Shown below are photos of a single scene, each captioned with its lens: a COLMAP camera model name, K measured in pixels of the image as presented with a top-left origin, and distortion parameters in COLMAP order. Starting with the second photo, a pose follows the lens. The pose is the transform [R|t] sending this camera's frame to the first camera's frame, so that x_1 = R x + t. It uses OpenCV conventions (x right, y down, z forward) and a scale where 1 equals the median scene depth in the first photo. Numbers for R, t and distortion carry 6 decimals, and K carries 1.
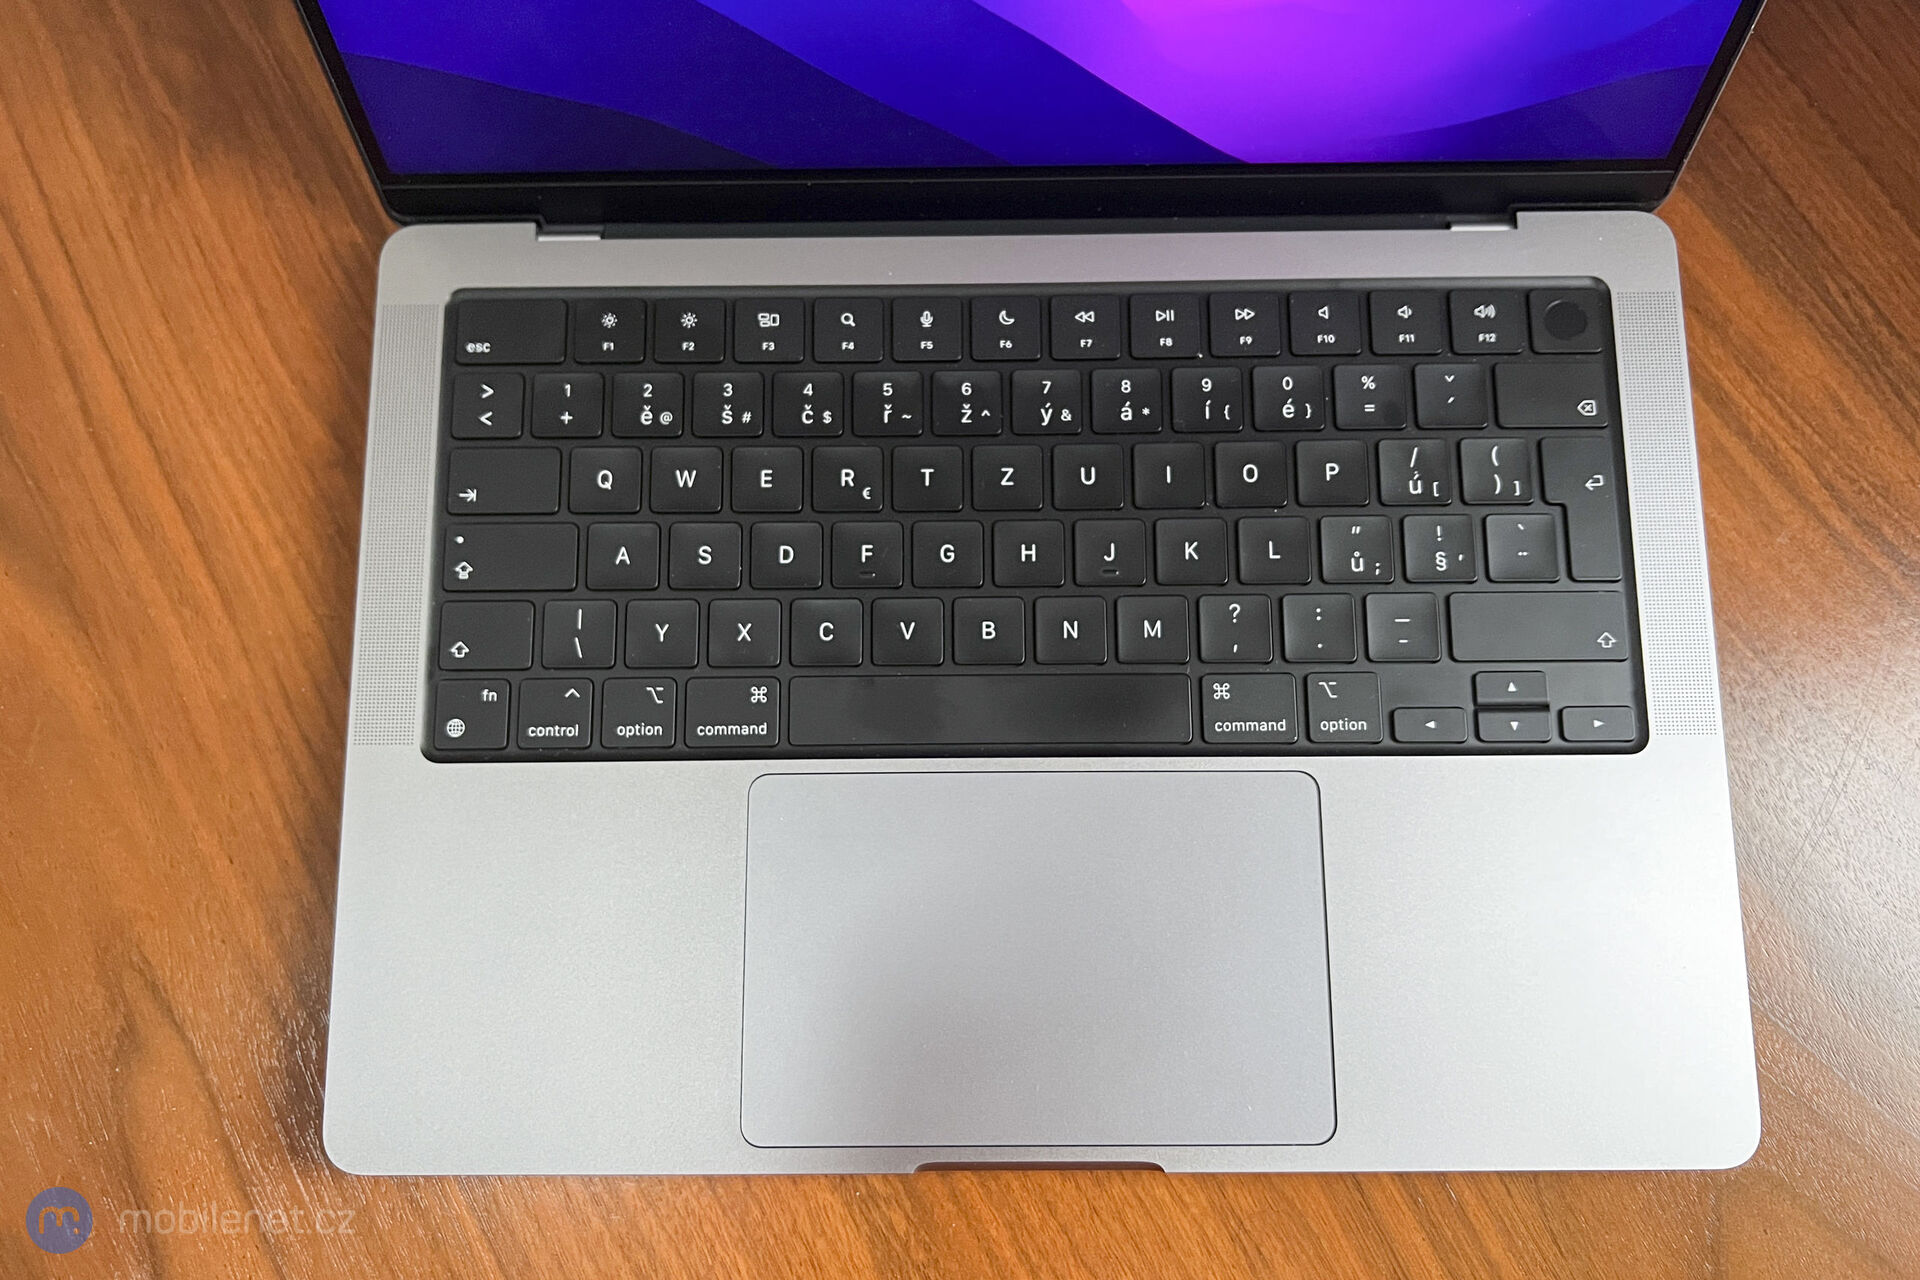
lens RADIAL K [[1424.4, 0, 960.0], [0, 1424.4, 640.0], [0, 0, 1]] dist [0.104910, -0.237983]
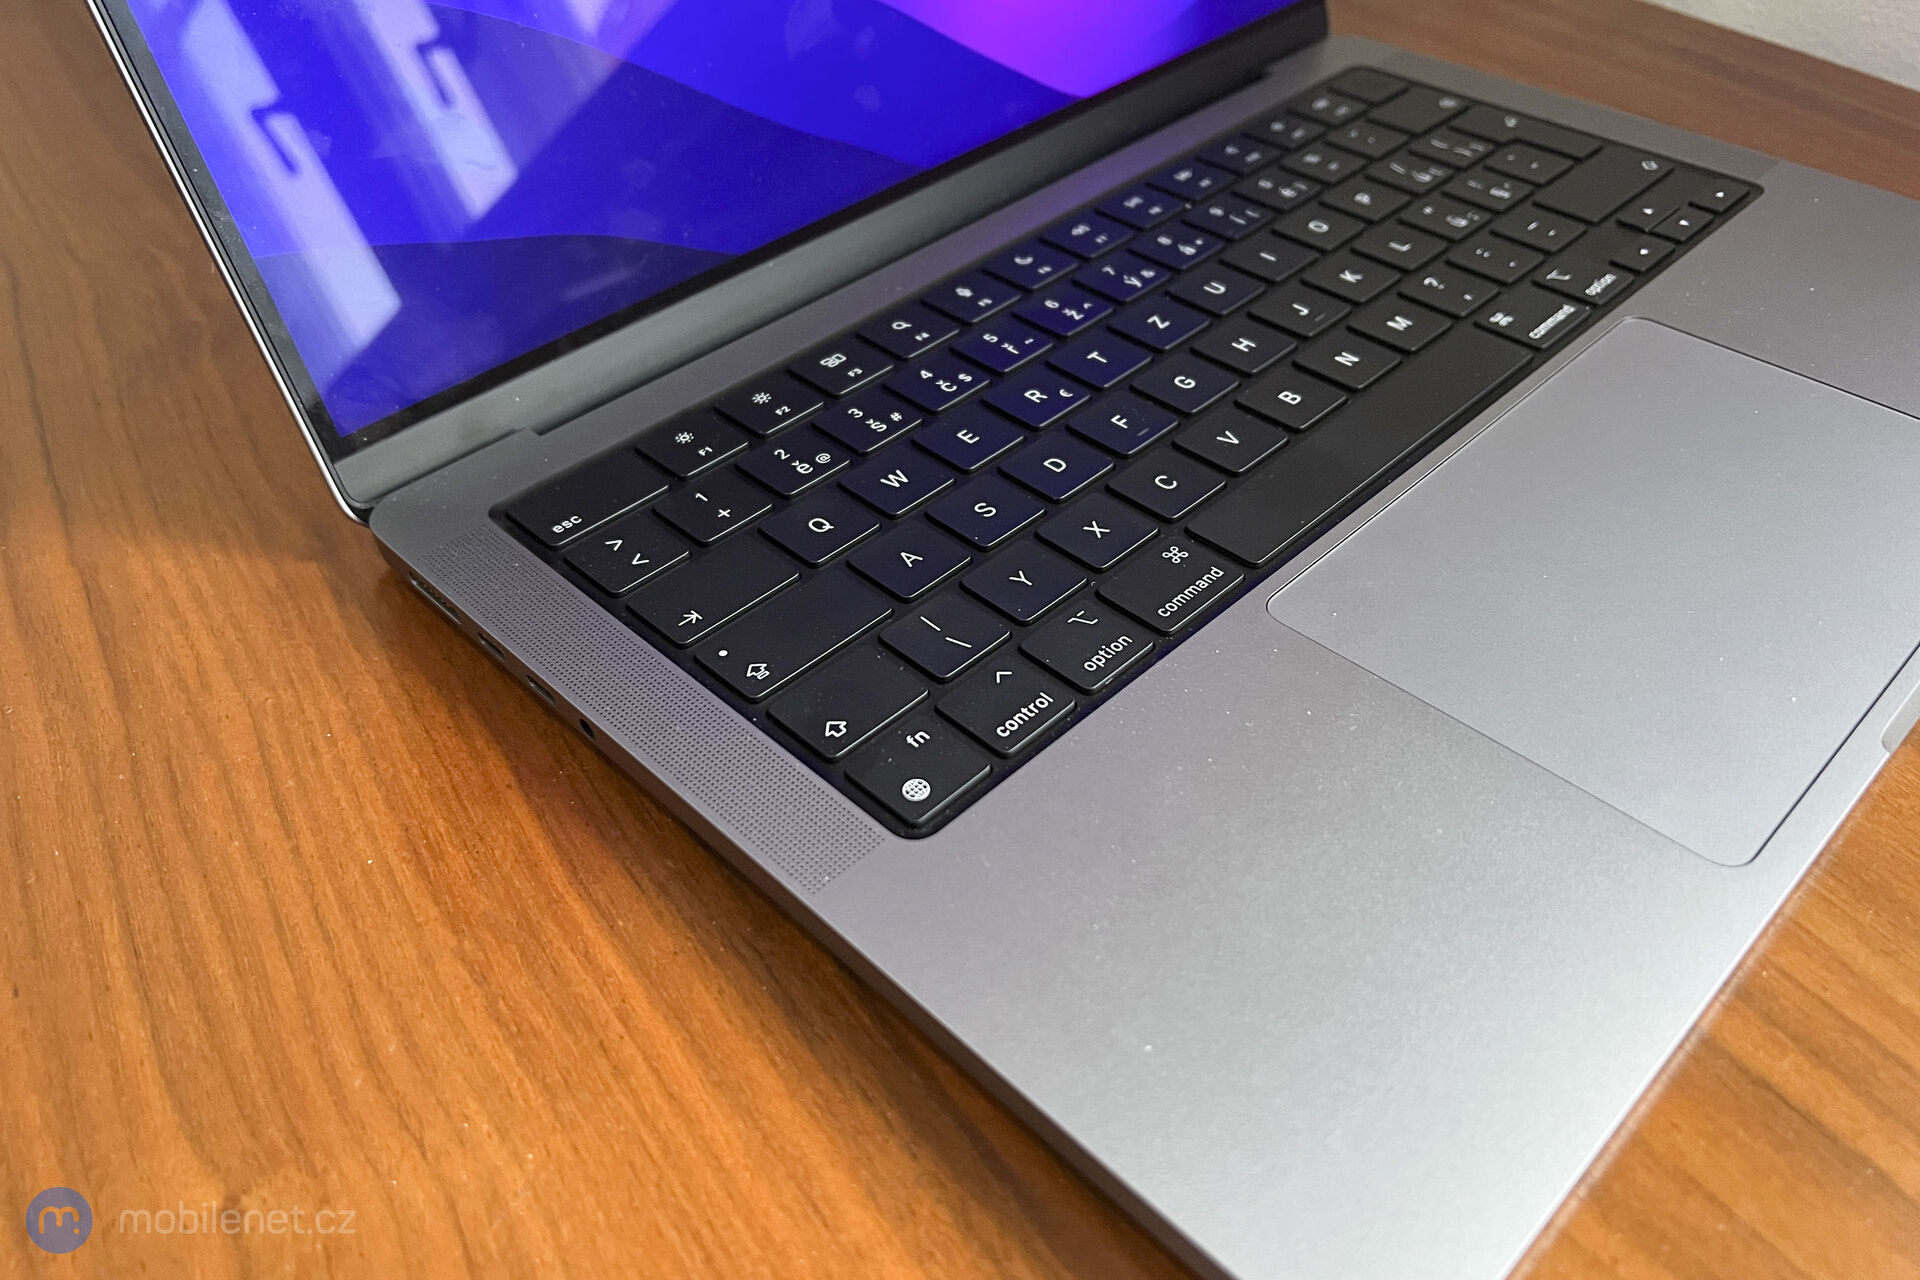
lens RADIAL K [[1424.4, 0, 960.0], [0, 1424.4, 640.0], [0, 0, 1]] dist [0.104910, -0.237983]
pose [[0.718728, -0.484605, 0.498586, -0.614948], [0.685399, 0.614345, -0.390908, 0.280449], [-0.116868, 0.622687, 0.773695, 0.448904]]
